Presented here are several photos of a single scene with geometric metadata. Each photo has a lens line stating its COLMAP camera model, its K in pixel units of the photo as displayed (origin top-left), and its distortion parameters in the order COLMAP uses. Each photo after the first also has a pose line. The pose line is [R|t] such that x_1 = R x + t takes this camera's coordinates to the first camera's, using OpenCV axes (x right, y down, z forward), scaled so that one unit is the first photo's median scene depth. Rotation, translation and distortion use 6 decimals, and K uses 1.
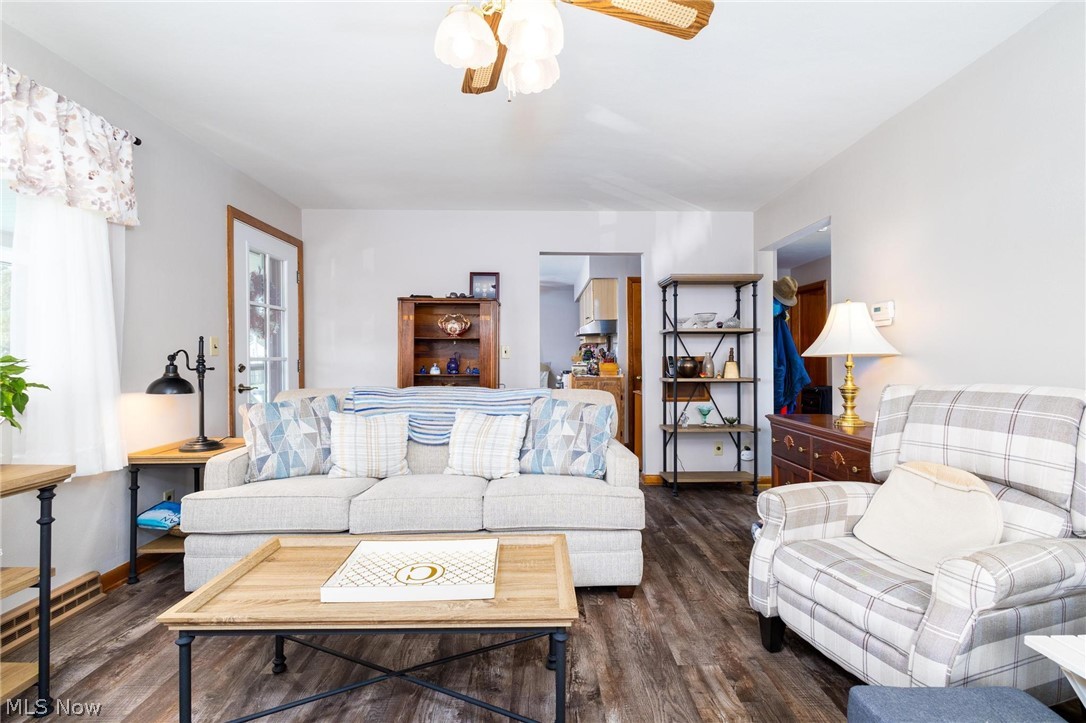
lens RADIAL K [[488.9, 0, 541.9], [0, 488.9, 357.0], [0, 0, 1]] dist [-0.001467, -0.000302]
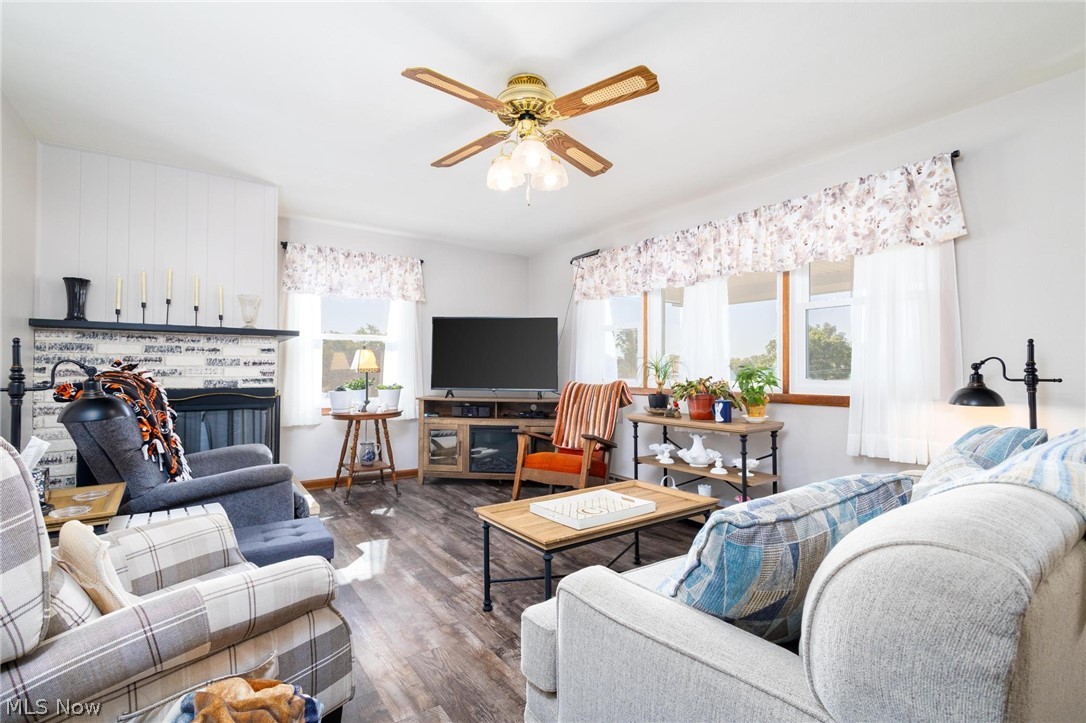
lens RADIAL K [[511.7, 0, 546.7], [0, 511.7, 363.4], [0, 0, 1]] dist [0.000783, -0.000393]
pose [[-0.816067, -0.004997, -0.577935, 0.459835], [0.005006, 0.999864, -0.015714, 0.007088], [0.577935, -0.015716, -0.815931, 1.306950]]
